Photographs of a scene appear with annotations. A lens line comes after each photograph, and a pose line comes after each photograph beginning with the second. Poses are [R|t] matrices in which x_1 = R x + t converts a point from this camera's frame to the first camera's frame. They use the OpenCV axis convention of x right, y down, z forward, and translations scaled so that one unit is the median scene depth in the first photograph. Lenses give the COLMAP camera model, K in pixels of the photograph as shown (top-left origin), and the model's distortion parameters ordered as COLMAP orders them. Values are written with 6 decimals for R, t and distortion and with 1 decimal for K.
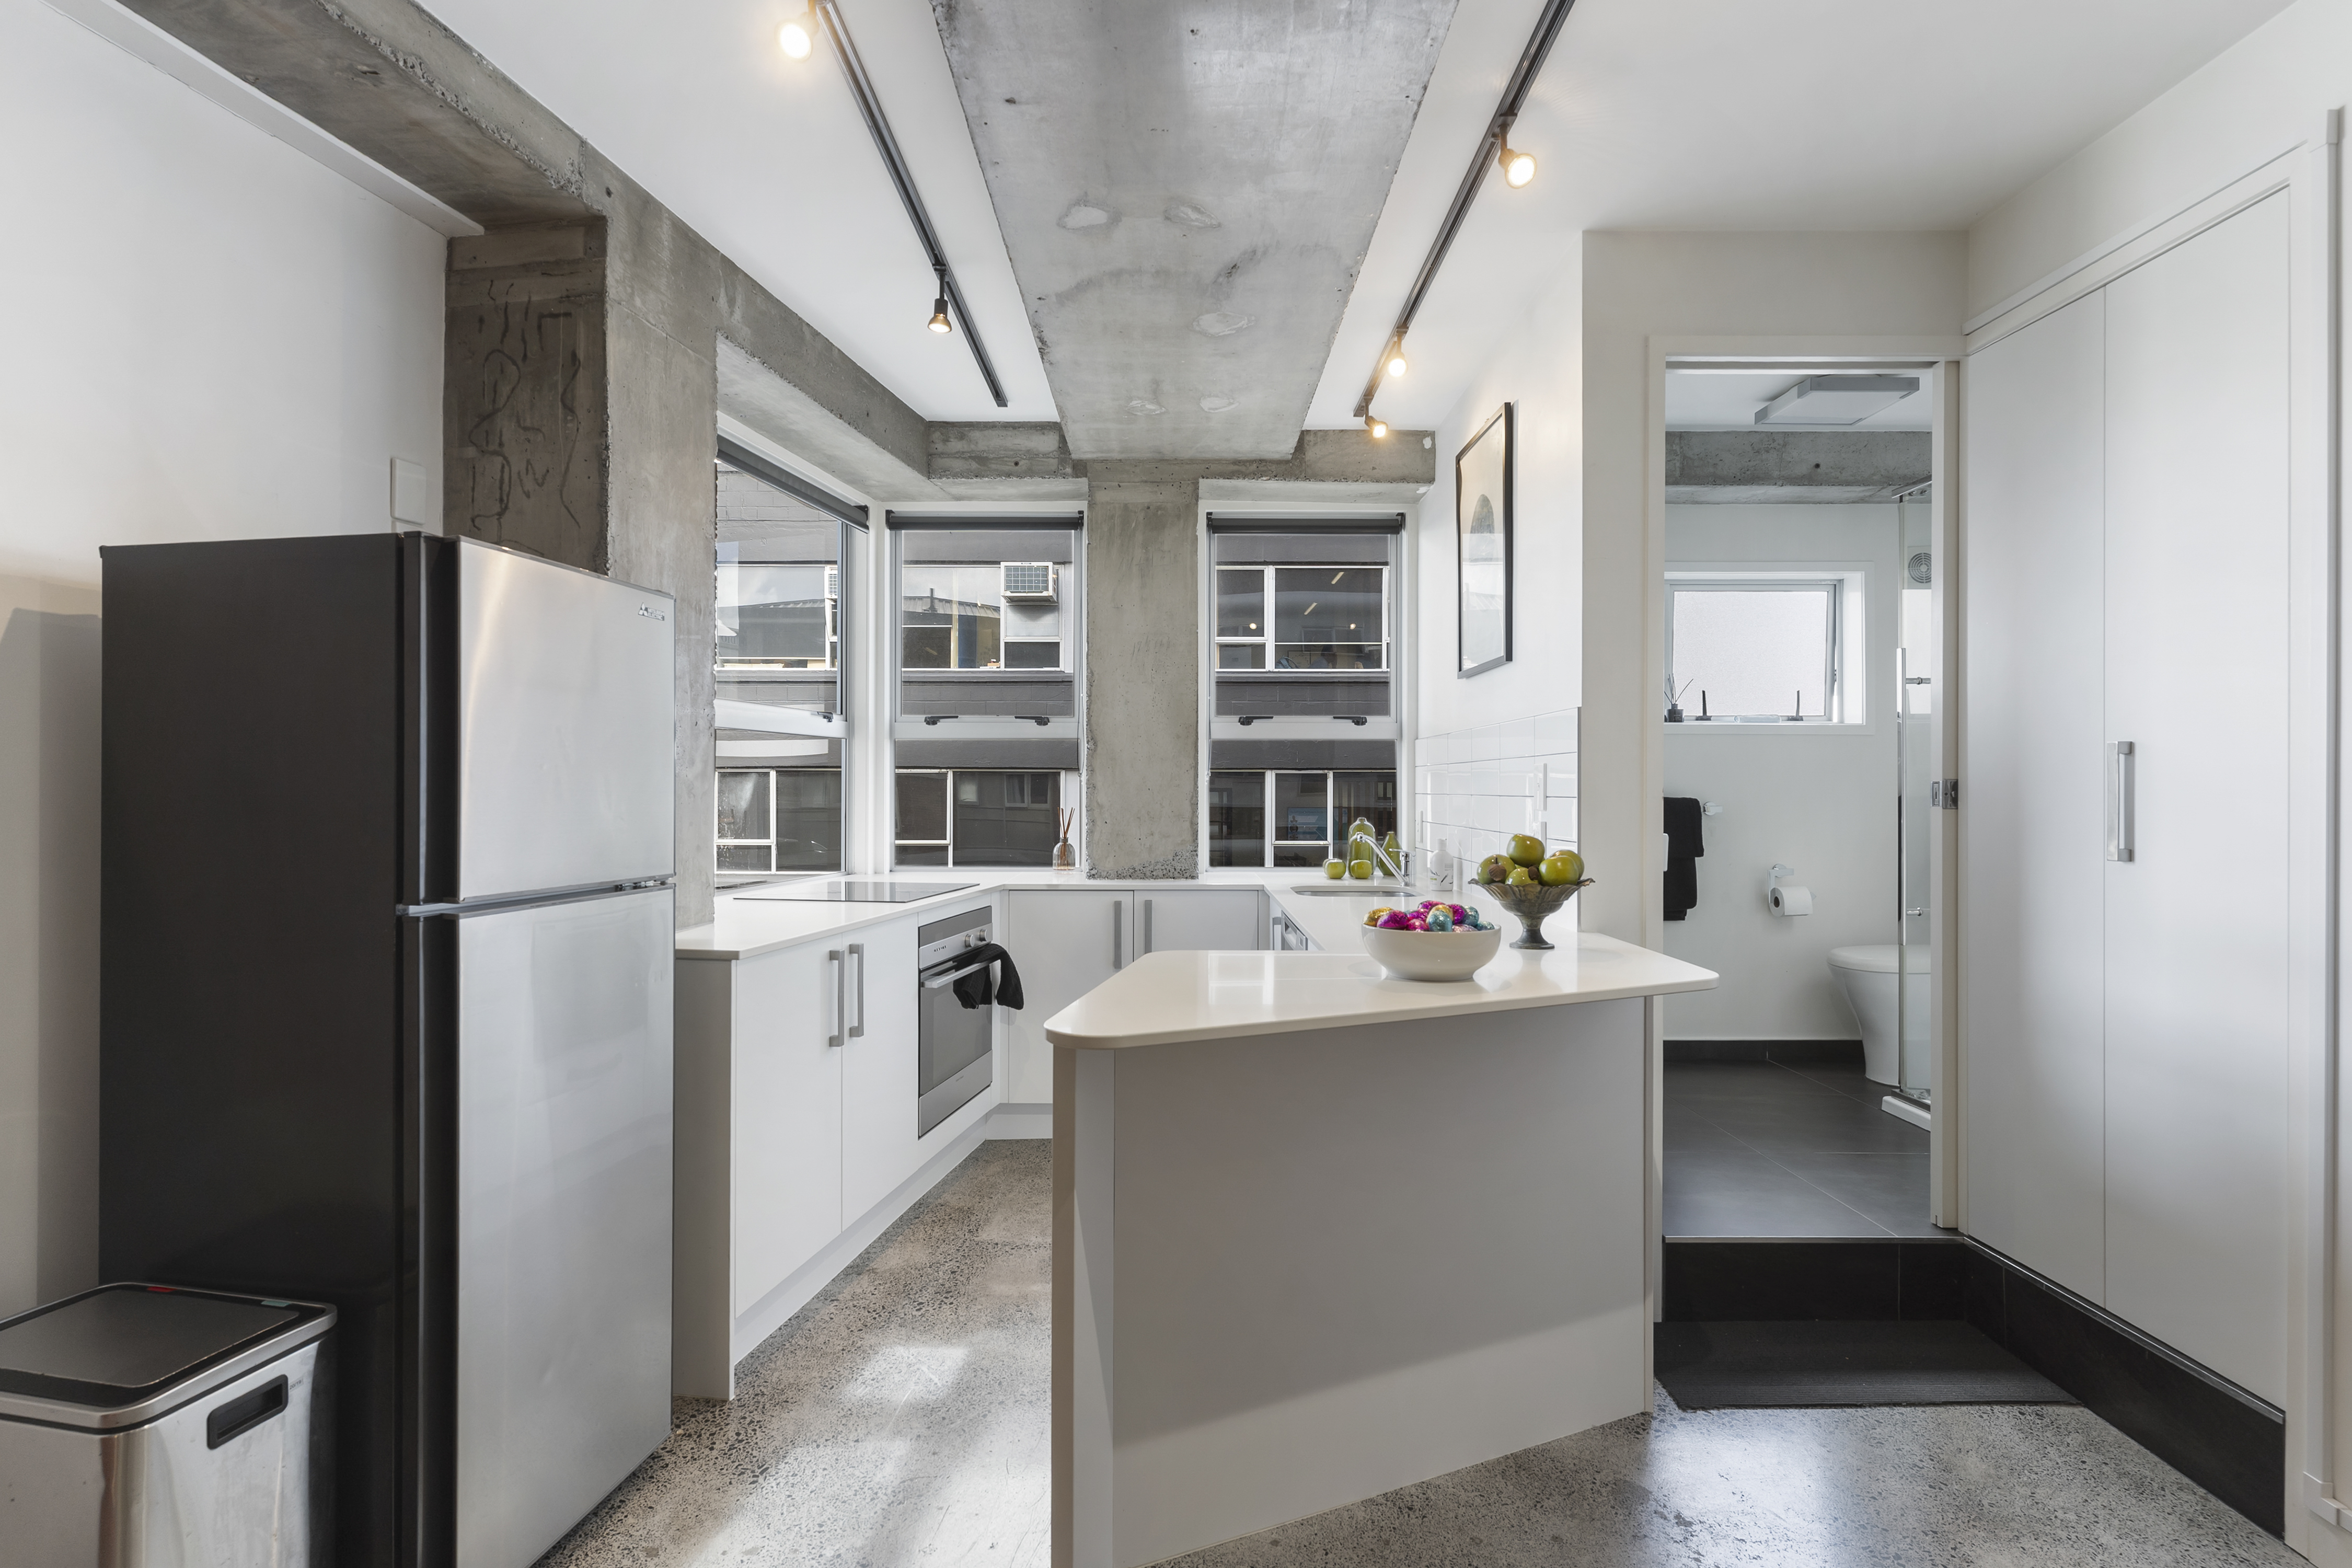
lens RADIAL K [[1137.3, 0, 1174.6], [0, 1137.3, 787.5], [0, 0, 1]] dist [0.000636, 0.000462]
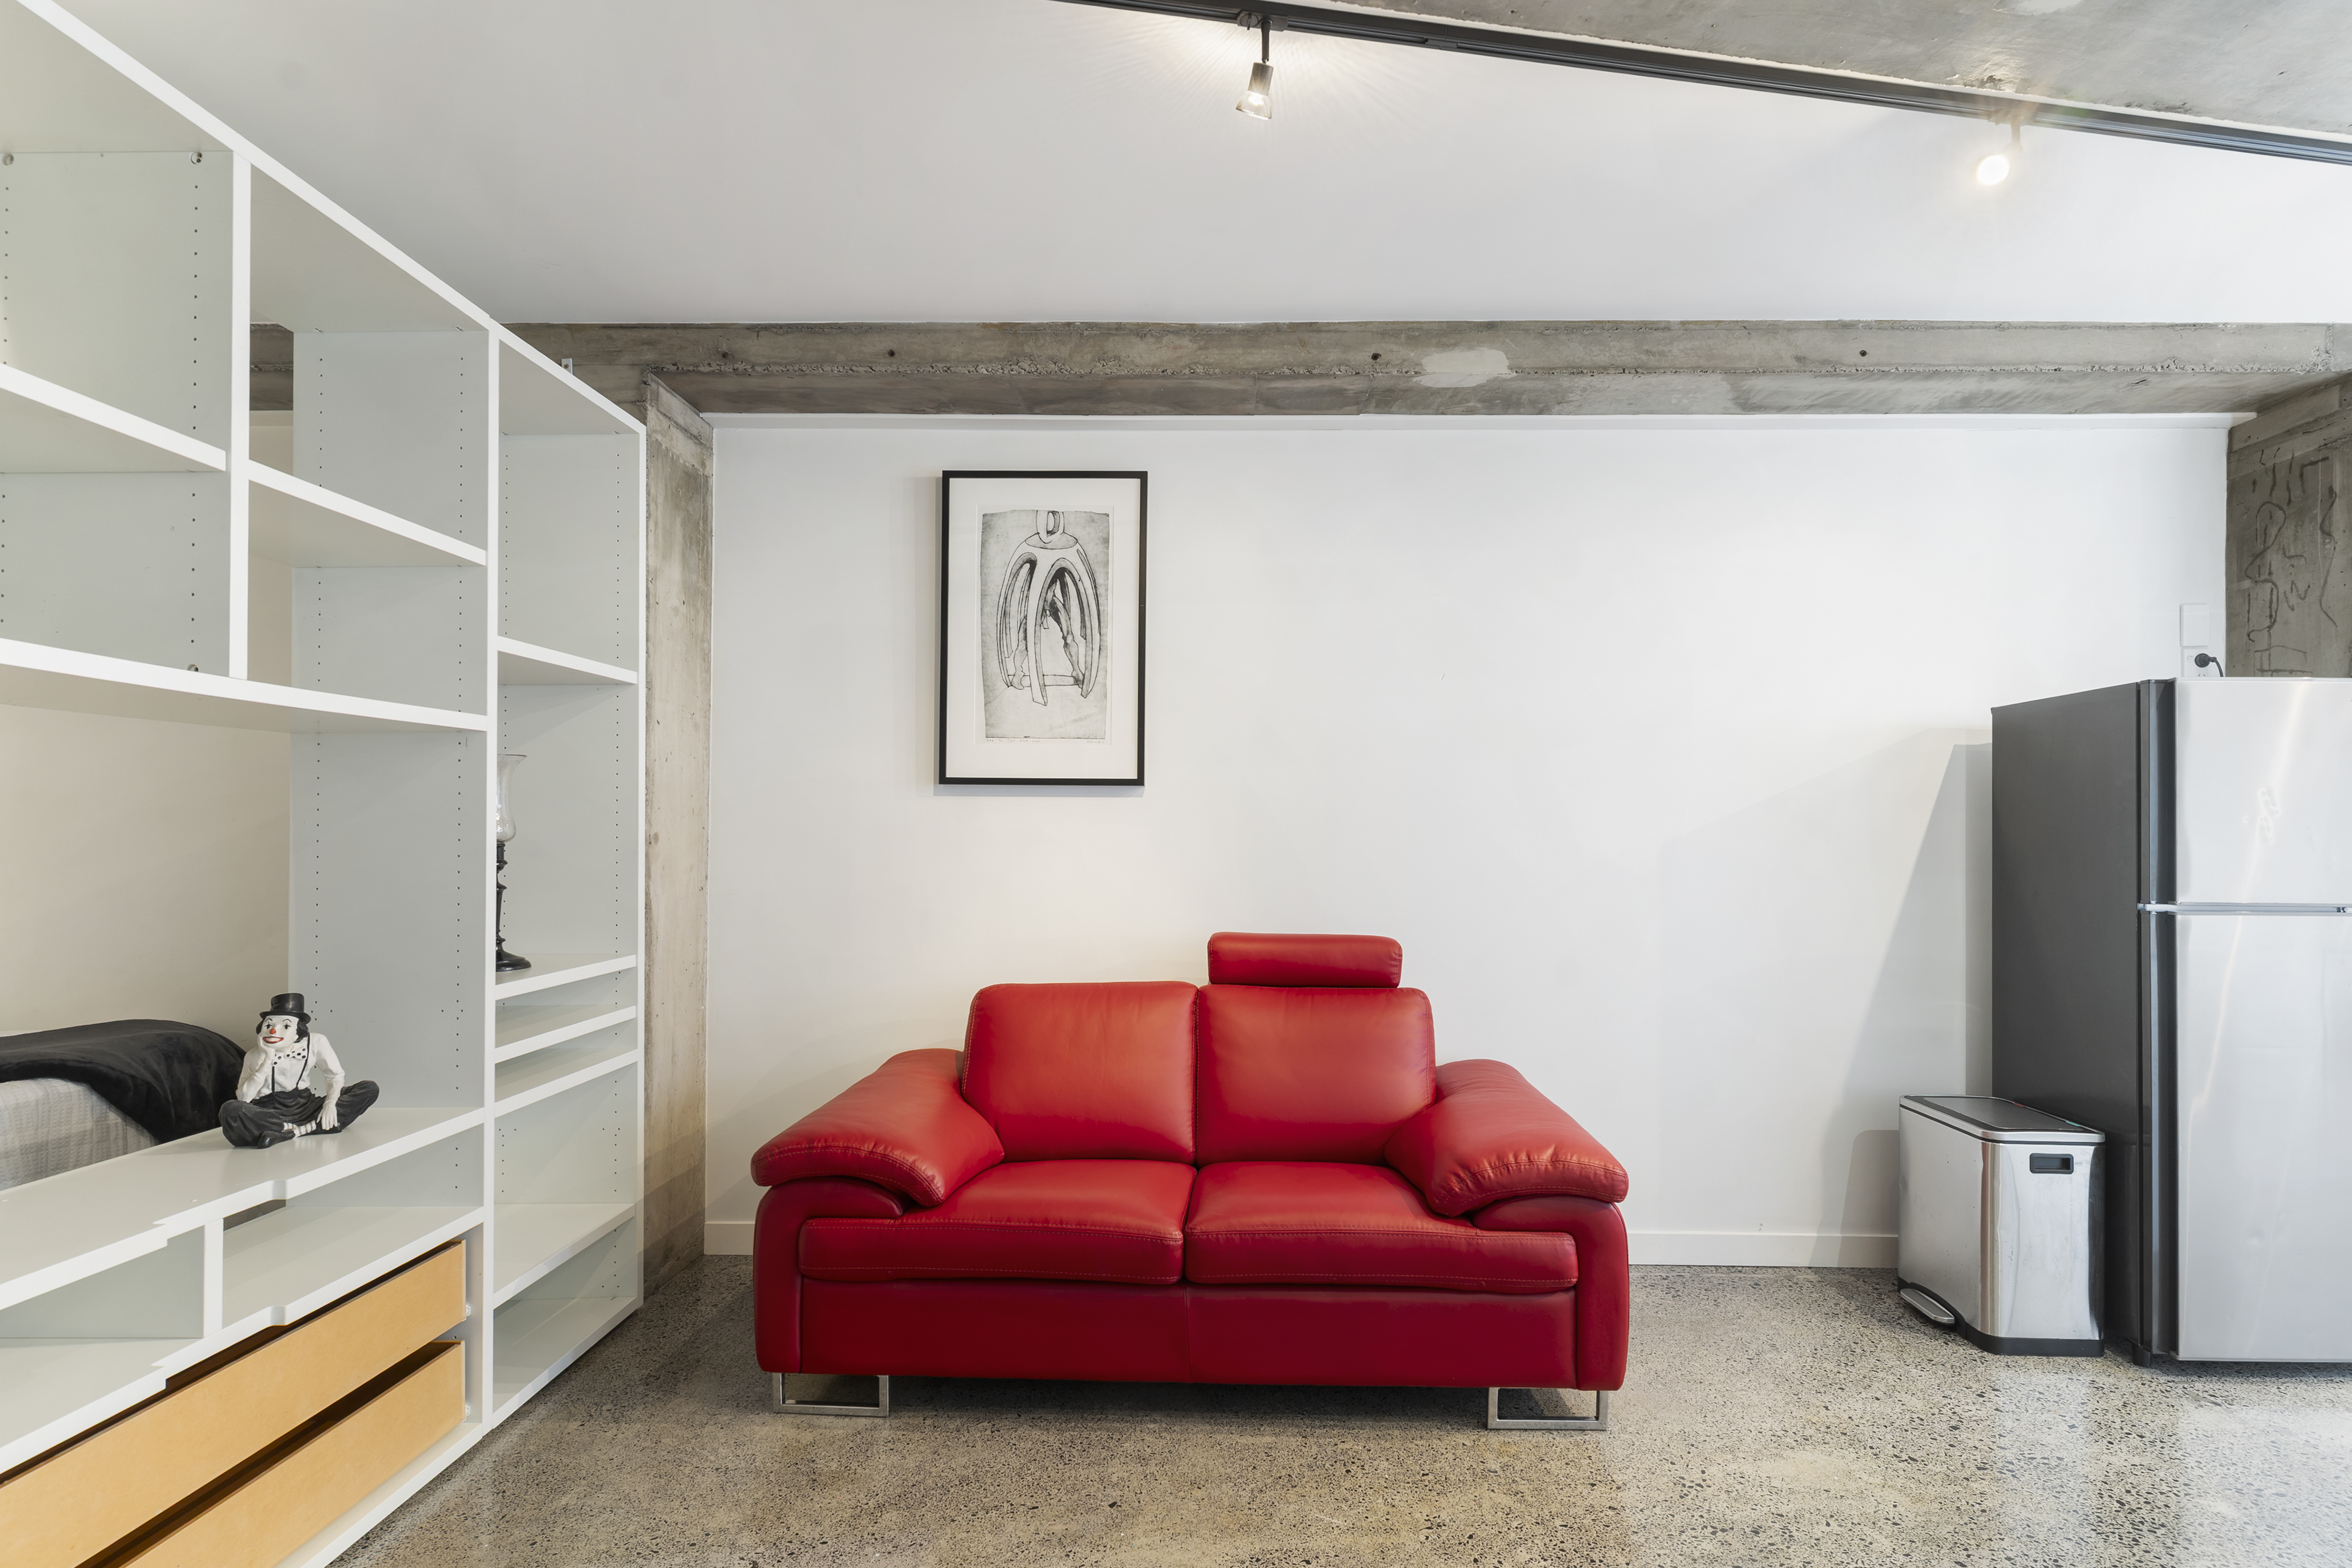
lens RADIAL K [[1142.8, 0, 1217.3], [0, 1142.8, 827.3], [0, 0, 1]] dist [0.002438, 0.000348]
pose [[0.169588, -0.013334, -0.985425, 0.309158], [-0.005355, 0.999881, -0.014451, 0.009314], [0.985500, 0.007728, 0.169497, -0.256982]]
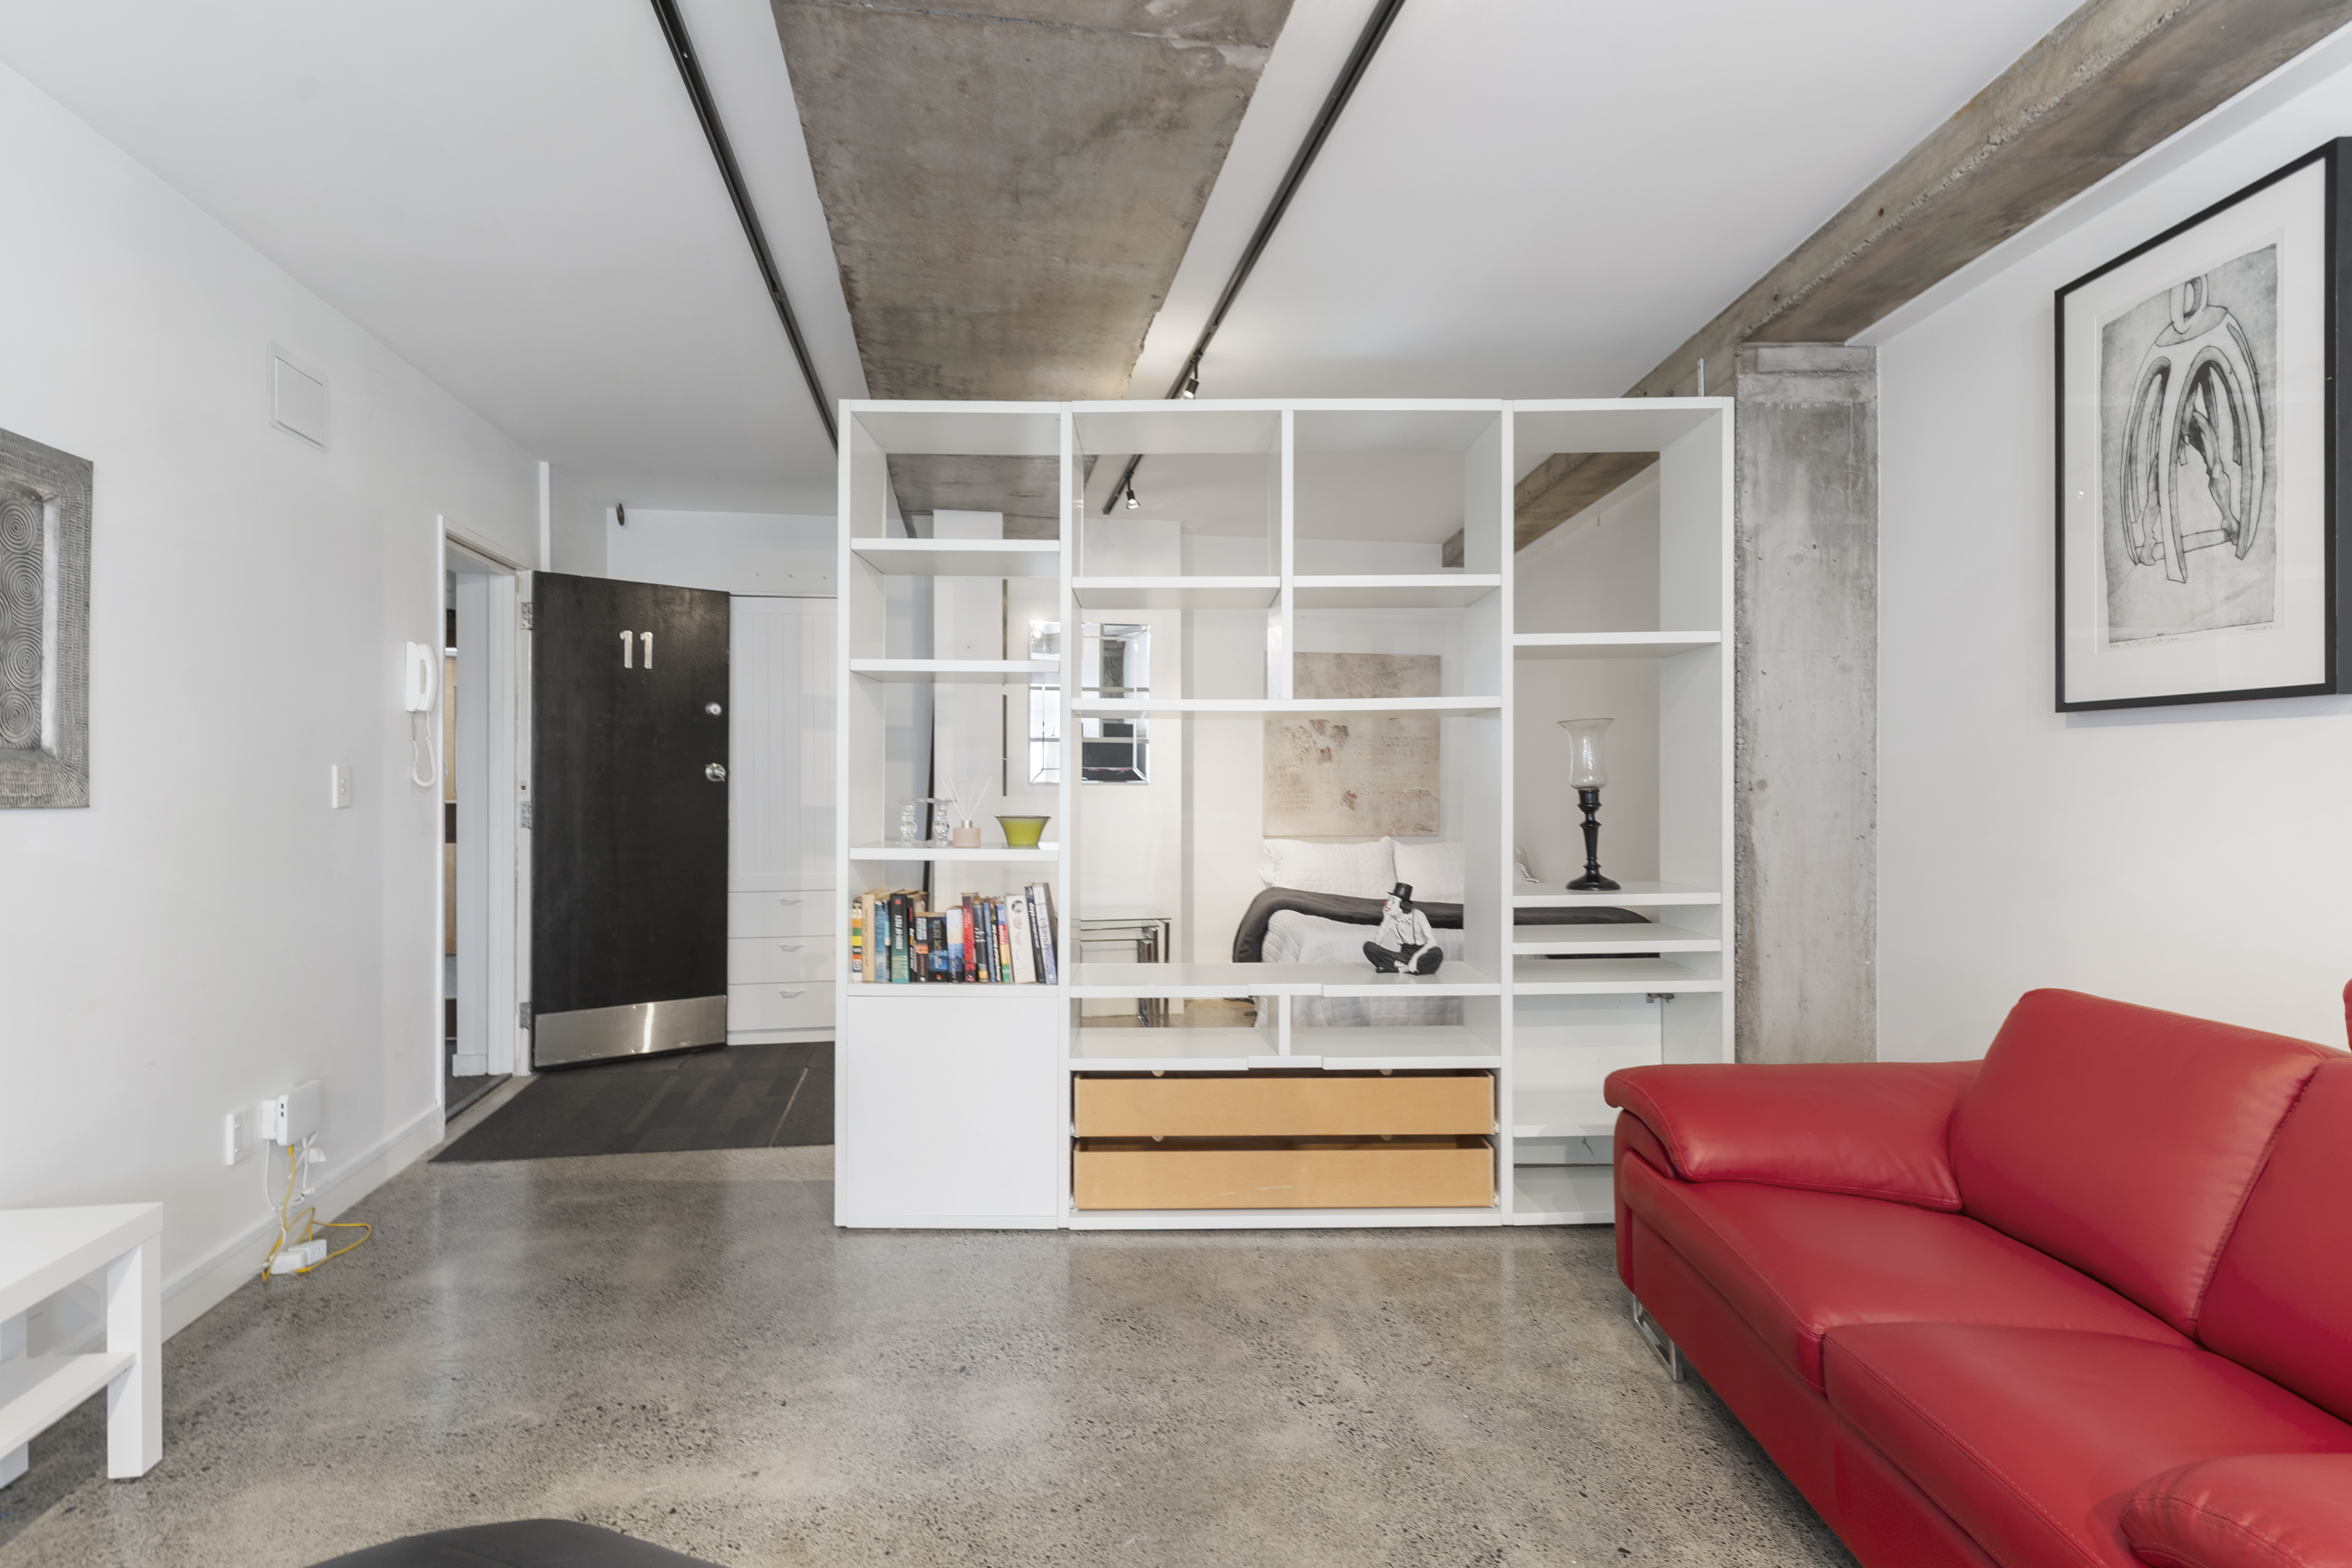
lens RADIAL K [[1147.2, 0, 1178.4], [0, 1147.2, 777.6], [0, 0, 1]] dist [0.002207, 0.000085]
pose [[-0.983115, -0.001174, -0.182983, 0.033592], [-0.001592, 0.999996, 0.002139, 0.001432], [0.182980, 0.002394, -0.983114, 0.219009]]
